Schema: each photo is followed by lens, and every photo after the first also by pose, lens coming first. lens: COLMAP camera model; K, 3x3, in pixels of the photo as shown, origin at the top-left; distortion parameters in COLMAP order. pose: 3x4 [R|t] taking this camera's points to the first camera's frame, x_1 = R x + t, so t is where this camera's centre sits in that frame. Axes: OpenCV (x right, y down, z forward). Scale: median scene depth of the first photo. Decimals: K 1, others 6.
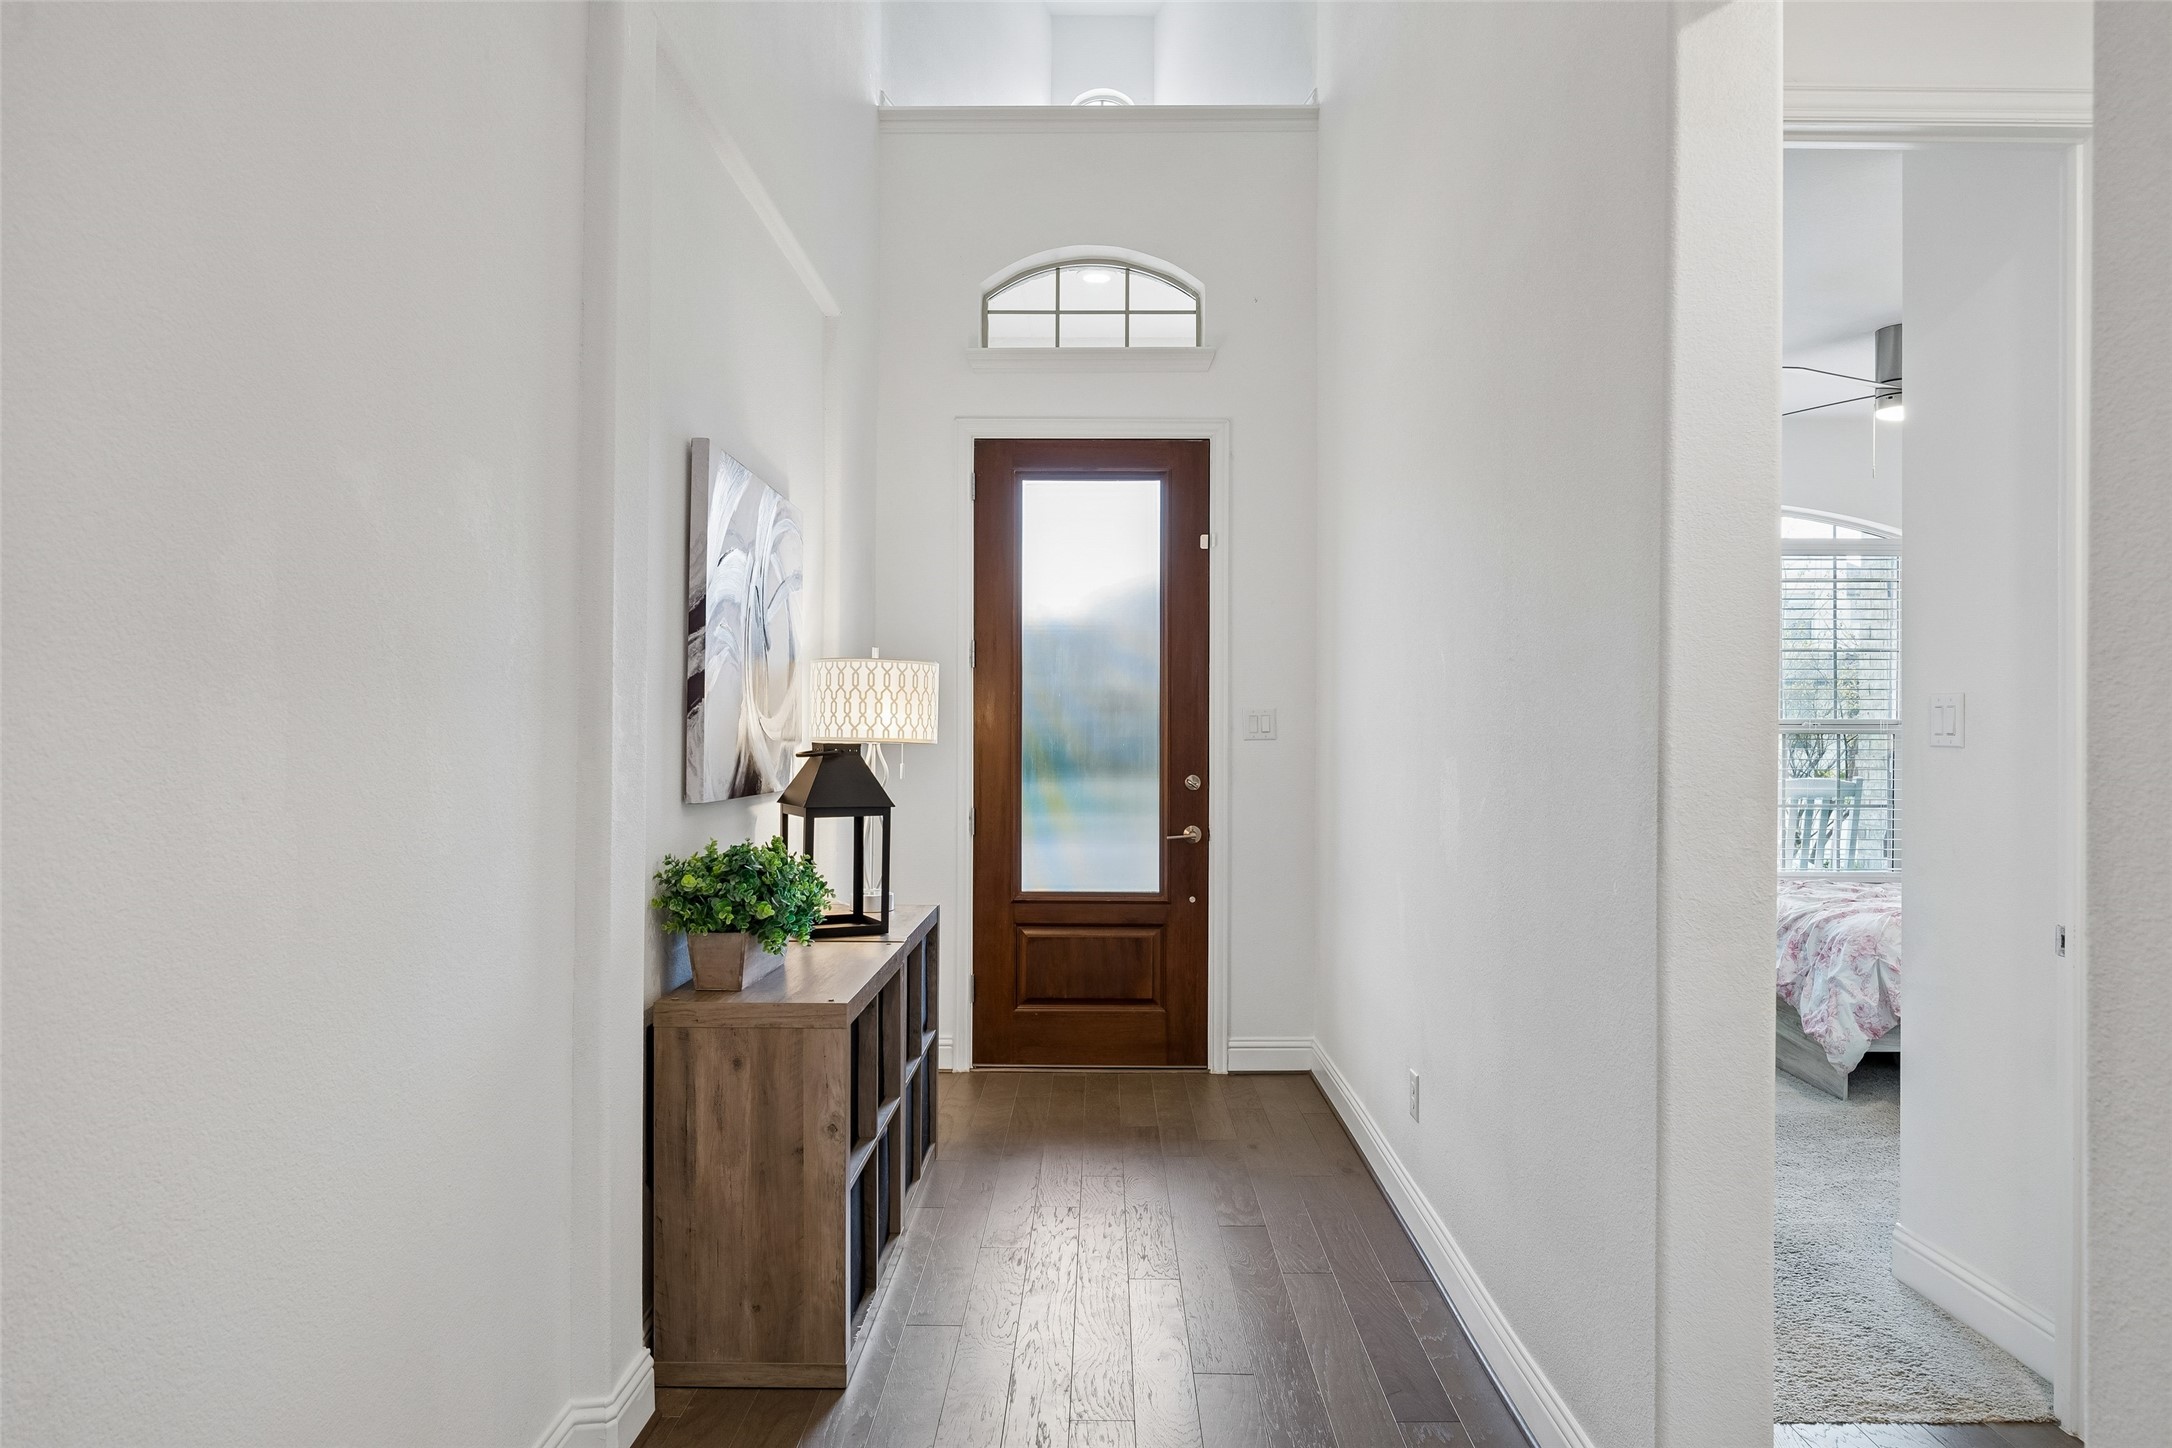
lens RADIAL K [[1428.0, 0, 1086.6], [0, 1428.0, 721.1], [0, 0, 1]] dist [-0.000682, -0.000019]
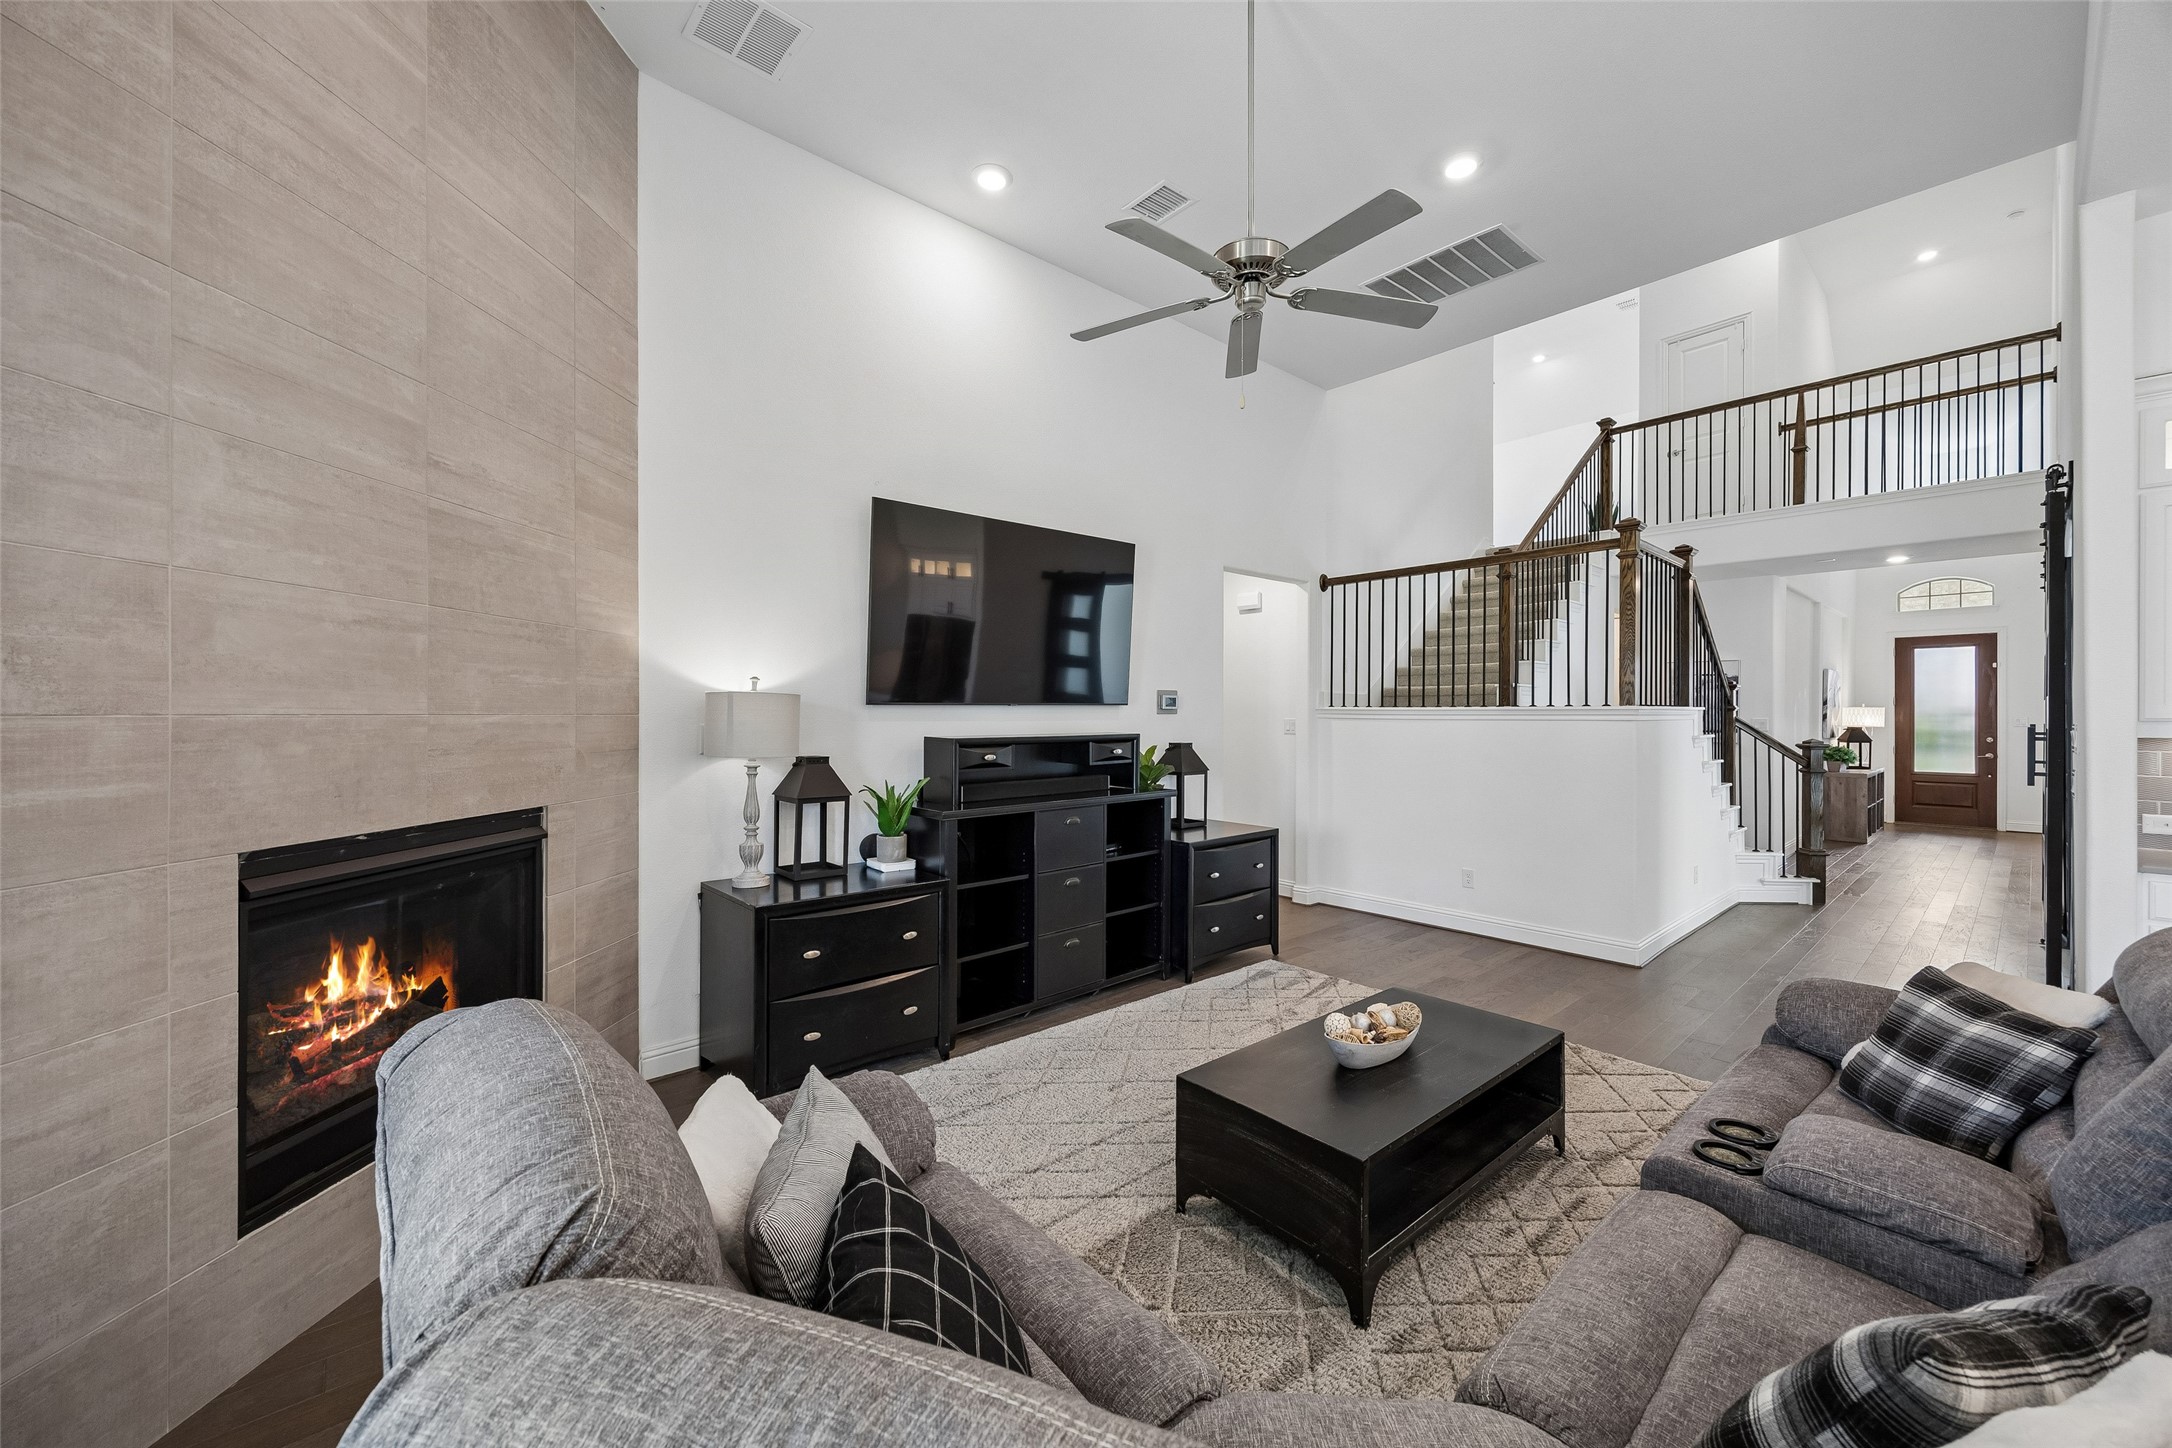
lens RADIAL K [[830.9, 0, 1075.6], [0, 830.9, 720.5], [0, 0, 1]] dist [0.002161, -0.000730]
pose [[0.665686, -0.003351, -0.746225, 0.102887], [0.005872, 0.999982, 0.000747, -0.014625], [0.746209, -0.004879, 0.665694, -1.809446]]
